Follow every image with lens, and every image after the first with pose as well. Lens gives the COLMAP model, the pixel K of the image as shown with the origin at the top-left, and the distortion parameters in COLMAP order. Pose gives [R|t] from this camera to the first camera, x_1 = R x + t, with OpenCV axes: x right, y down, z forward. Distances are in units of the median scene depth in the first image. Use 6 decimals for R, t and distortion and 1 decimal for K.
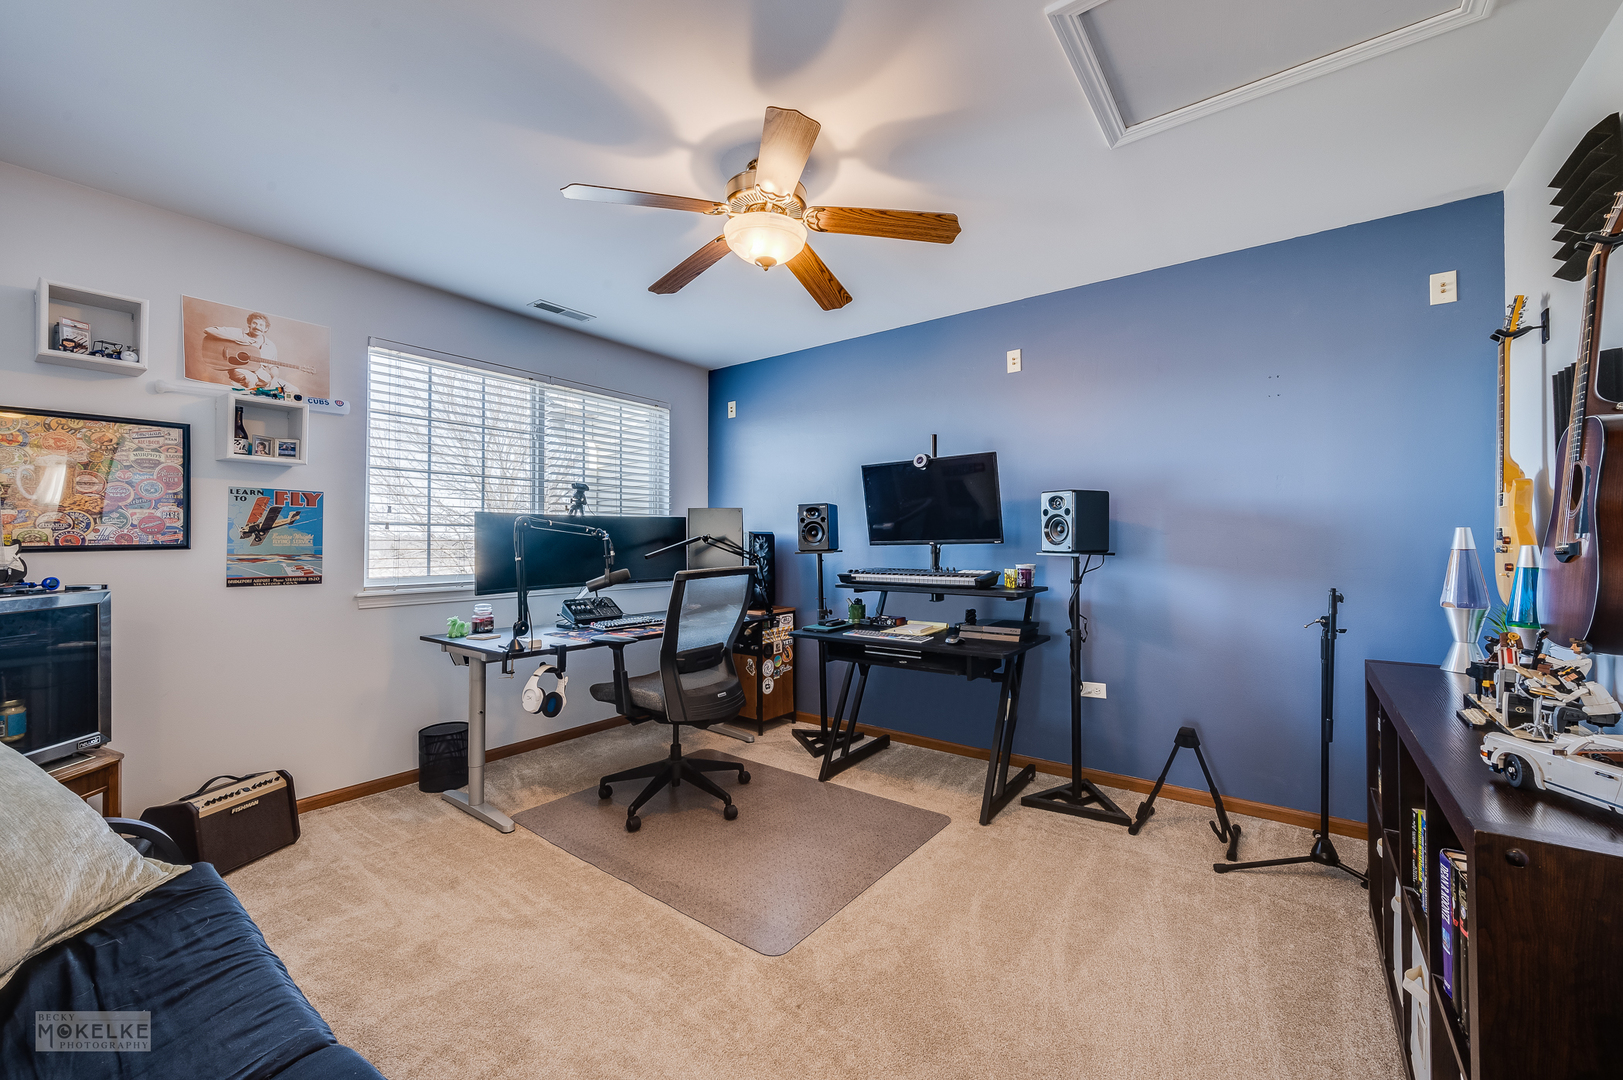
lens RADIAL K [[638.0, 0, 813.4], [0, 638.0, 532.2], [0, 0, 1]] dist [-0.000089, 0.000200]
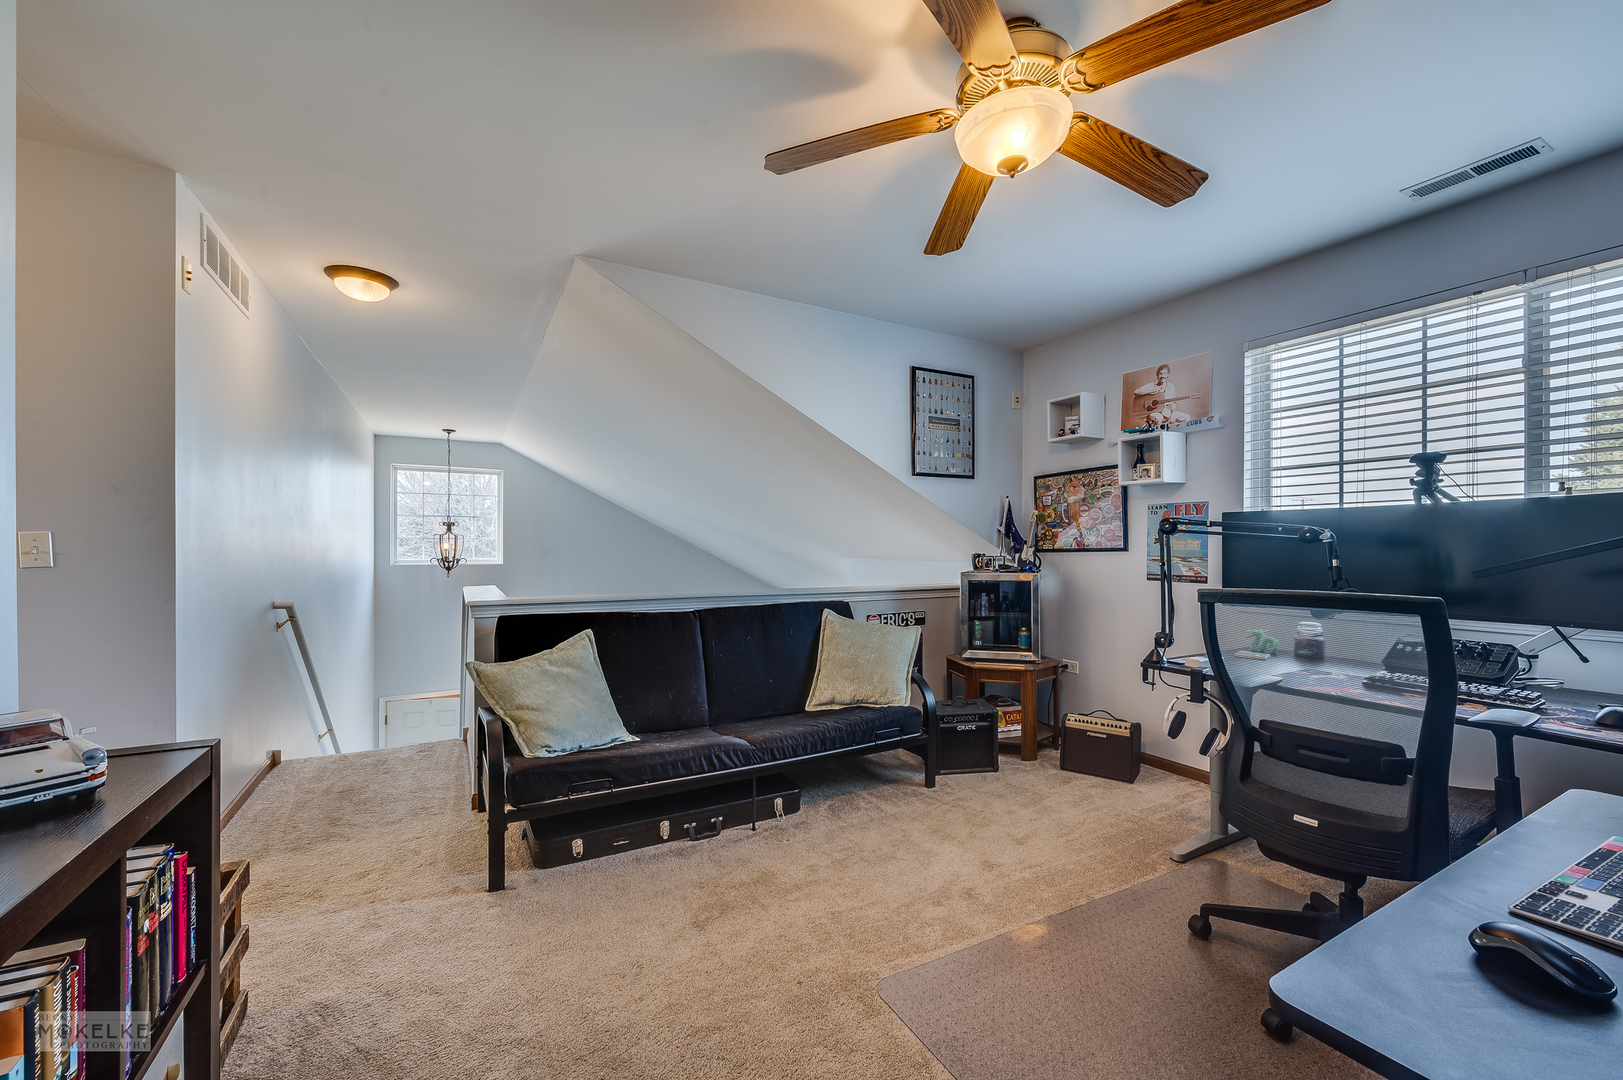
lens RADIAL K [[638.0, 0, 811.7], [0, 638.0, 545.4], [0, 0, 1]] dist [-0.000089, 0.000200]
pose [[-0.400814, -0.003202, -0.916154, 0.560051], [0.012542, 0.999881, -0.008982, 0.015923], [0.916074, -0.015091, -0.400726, 0.863783]]
